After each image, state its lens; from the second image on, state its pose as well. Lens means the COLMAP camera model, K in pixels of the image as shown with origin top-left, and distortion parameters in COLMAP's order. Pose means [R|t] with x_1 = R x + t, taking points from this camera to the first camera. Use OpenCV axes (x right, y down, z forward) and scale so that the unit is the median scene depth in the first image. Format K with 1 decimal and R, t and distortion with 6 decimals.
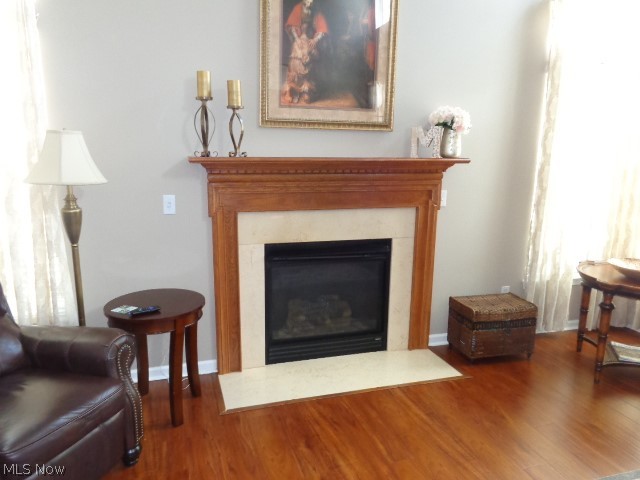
lens RADIAL K [[480.7, 0, 320.0], [0, 480.7, 240.0], [0, 0, 1]] dist [0.003976, 0.001464]
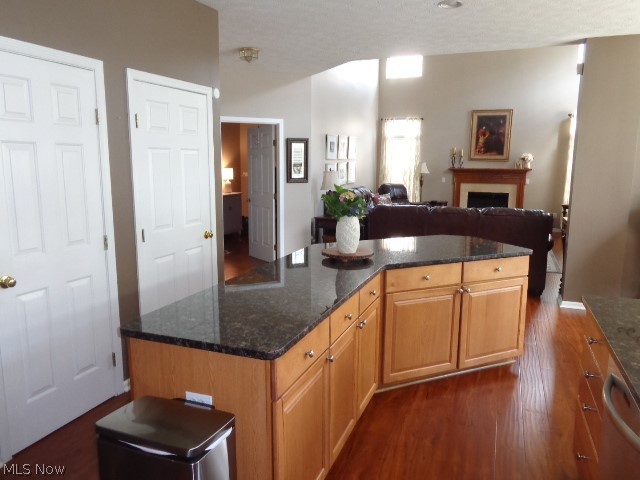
lens RADIAL K [[480.7, 0, 320.0], [0, 480.7, 240.0], [0, 0, 1]] dist [0.003976, 0.001464]
pose [[0.777900, 0.090074, -0.621899, 1.374433], [-0.117542, 0.993063, -0.003194, 0.536138], [0.617297, 0.075584, 0.783091, -2.644633]]
